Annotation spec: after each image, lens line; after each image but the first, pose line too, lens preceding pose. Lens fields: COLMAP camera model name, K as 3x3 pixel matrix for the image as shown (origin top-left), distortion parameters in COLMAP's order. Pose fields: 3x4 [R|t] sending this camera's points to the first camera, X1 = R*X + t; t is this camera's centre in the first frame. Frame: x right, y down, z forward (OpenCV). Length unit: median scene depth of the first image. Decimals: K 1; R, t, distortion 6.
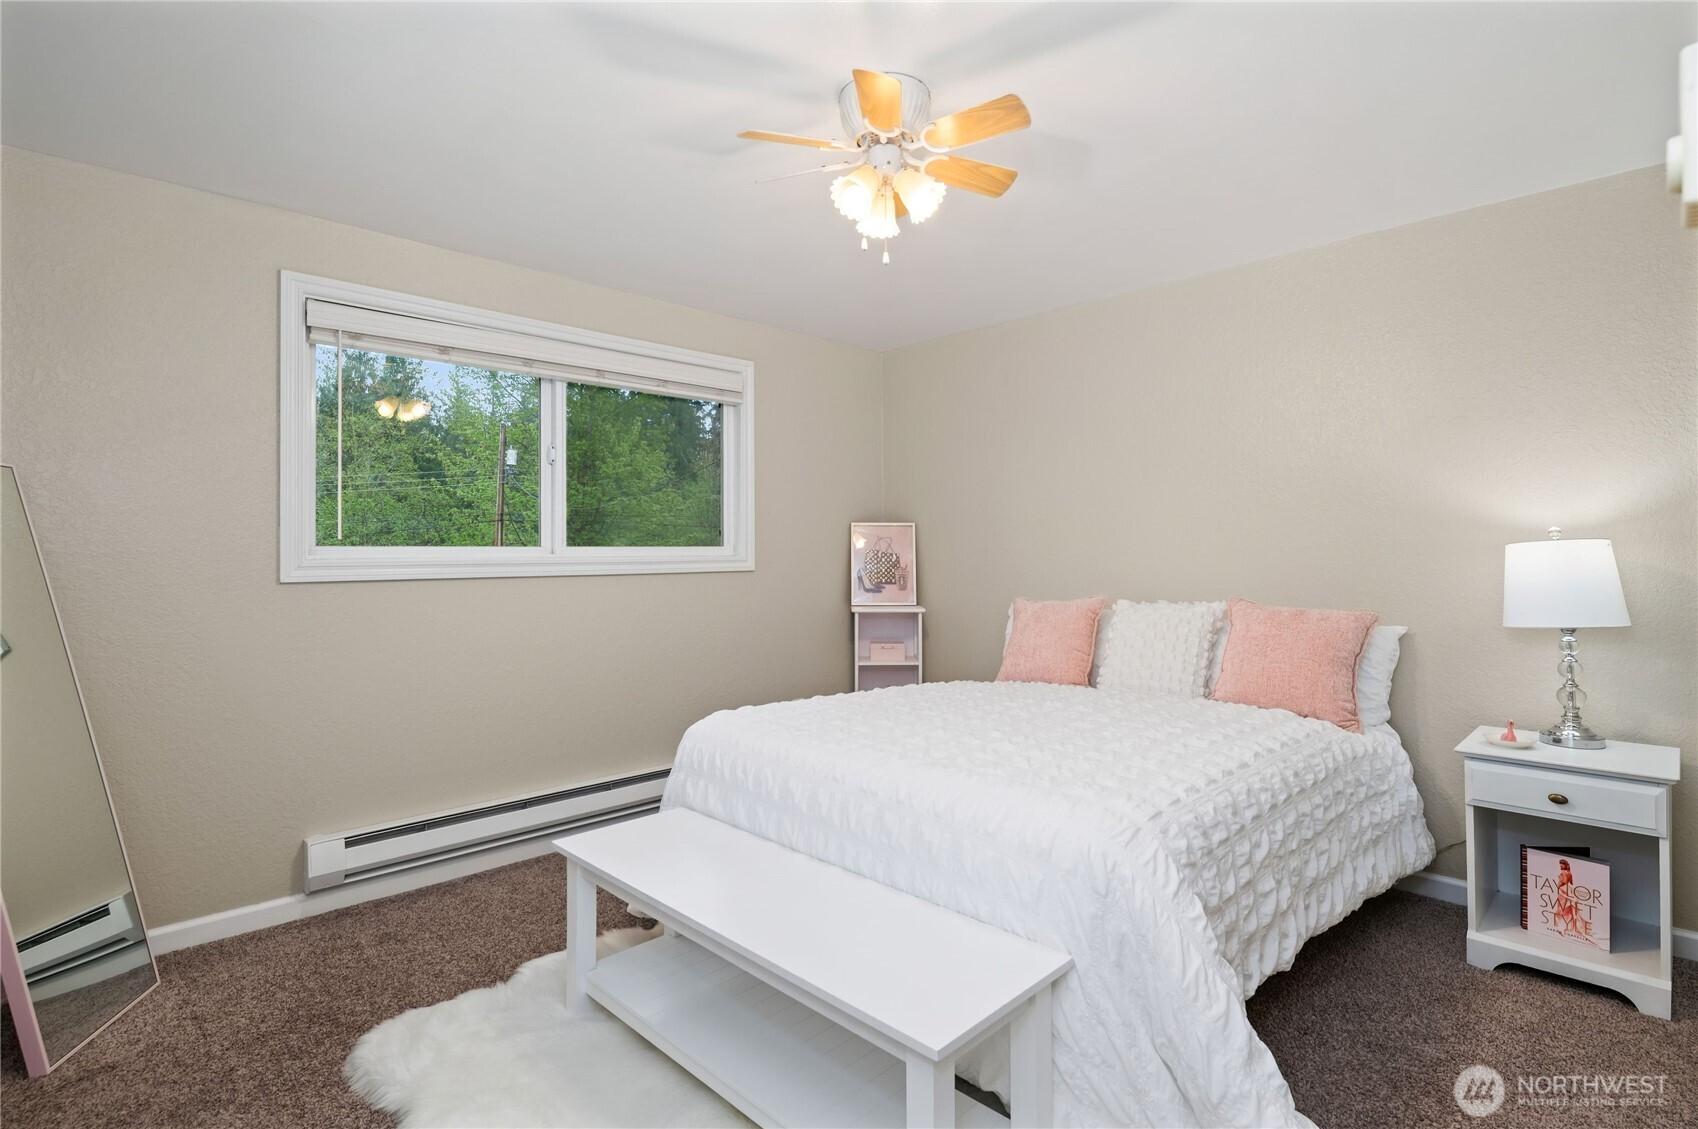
lens RADIAL K [[835.1, 0, 849.1], [0, 835.1, 553.7], [0, 0, 1]] dist [-0.001728, -0.000471]
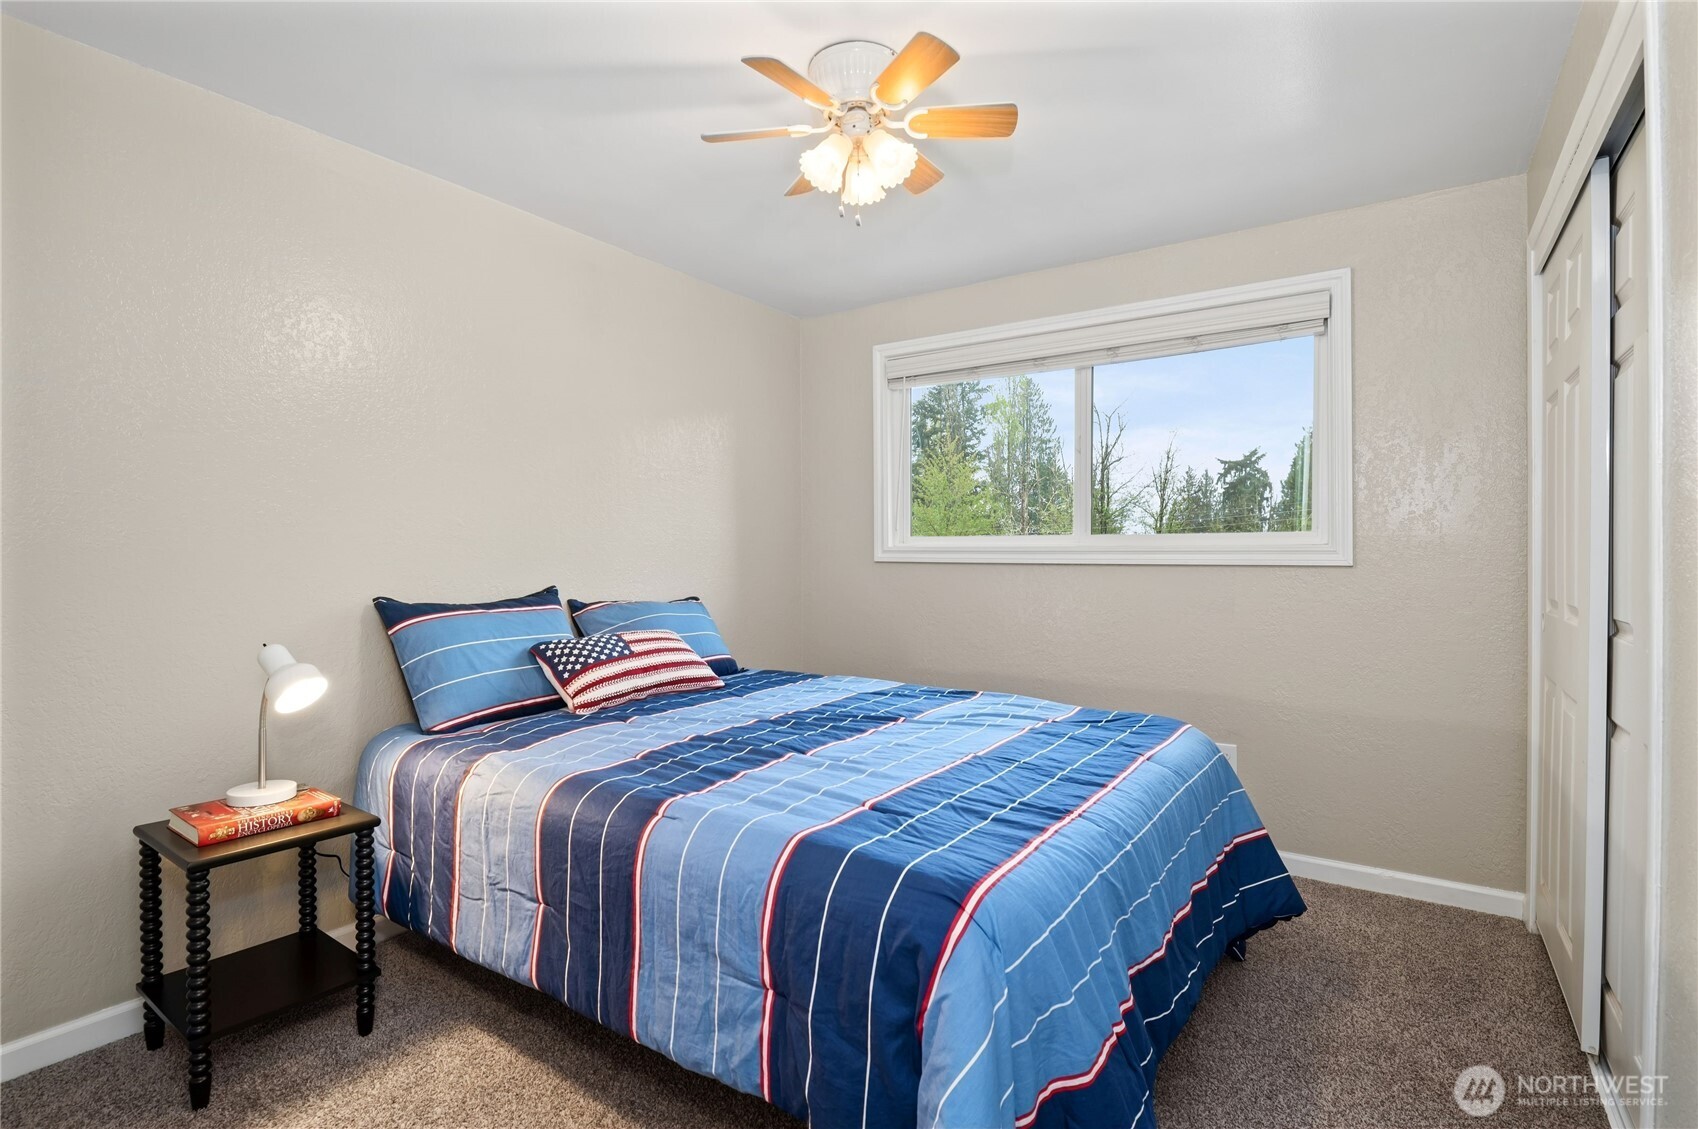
lens RADIAL K [[835.1, 0, 849.1], [0, 835.1, 553.7], [0, 0, 1]] dist [-0.001728, -0.000471]
pose [[0.203392, 0.009597, -0.979050, 0.598014], [0.003789, 0.999937, 0.010588, 0.004296], [0.979090, -0.005863, 0.203343, 0.533903]]
